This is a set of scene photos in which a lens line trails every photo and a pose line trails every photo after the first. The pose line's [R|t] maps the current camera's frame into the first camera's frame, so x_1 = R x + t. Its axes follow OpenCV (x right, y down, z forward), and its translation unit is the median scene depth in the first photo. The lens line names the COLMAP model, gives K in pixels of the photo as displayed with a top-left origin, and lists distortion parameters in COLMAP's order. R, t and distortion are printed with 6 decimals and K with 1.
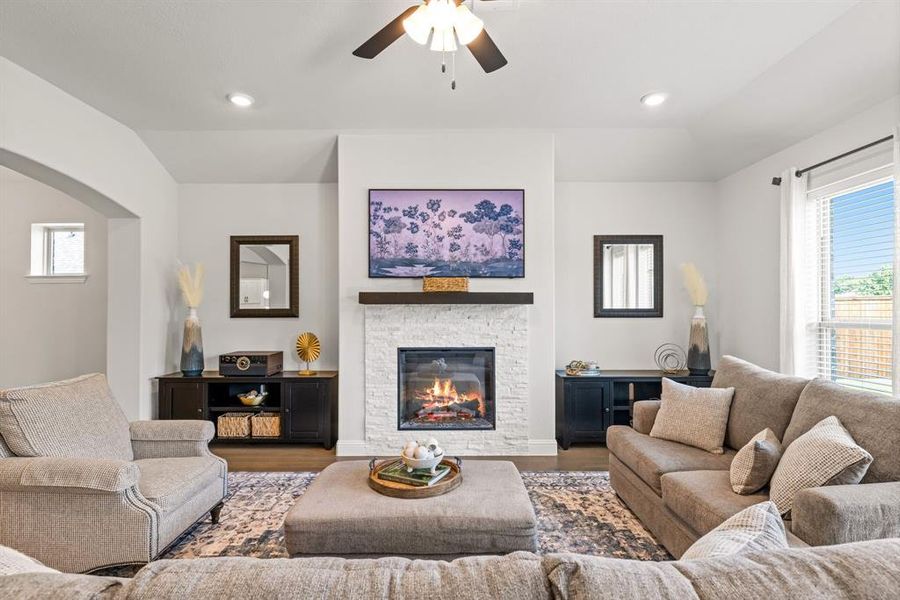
lens RADIAL K [[436.7, 0, 452.2], [0, 436.7, 312.1], [0, 0, 1]] dist [0.010362, 0.000281]
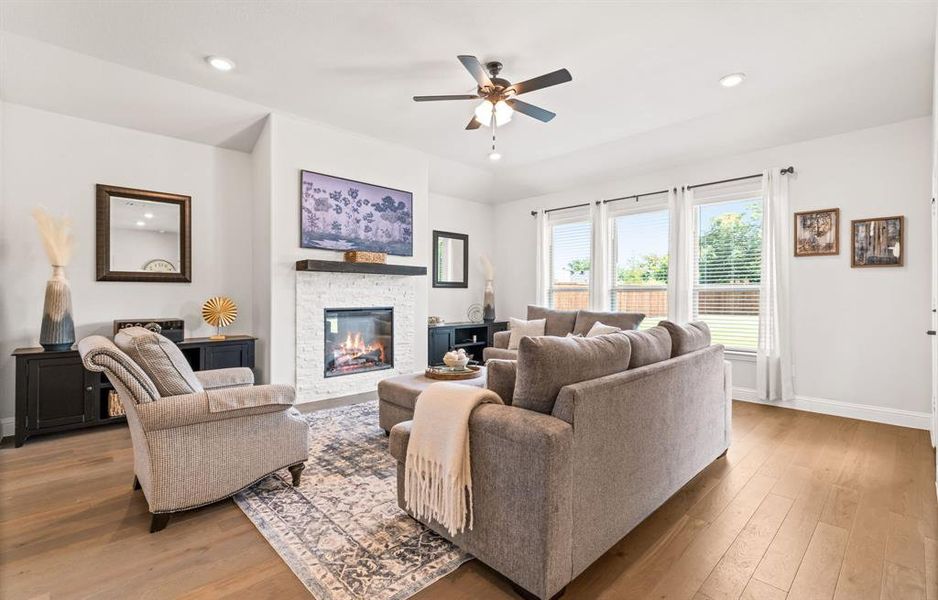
lens RADIAL K [[421.6, 0, 469.2], [0, 421.6, 297.4], [0, 0, 1]] dist [0.017501, 0.000384]
pose [[0.727954, -0.001508, 0.685625, -0.626230], [0.001979, 0.999998, 0.000099, 0.052282], [-0.685623, 0.001285, 0.727955, -0.102808]]
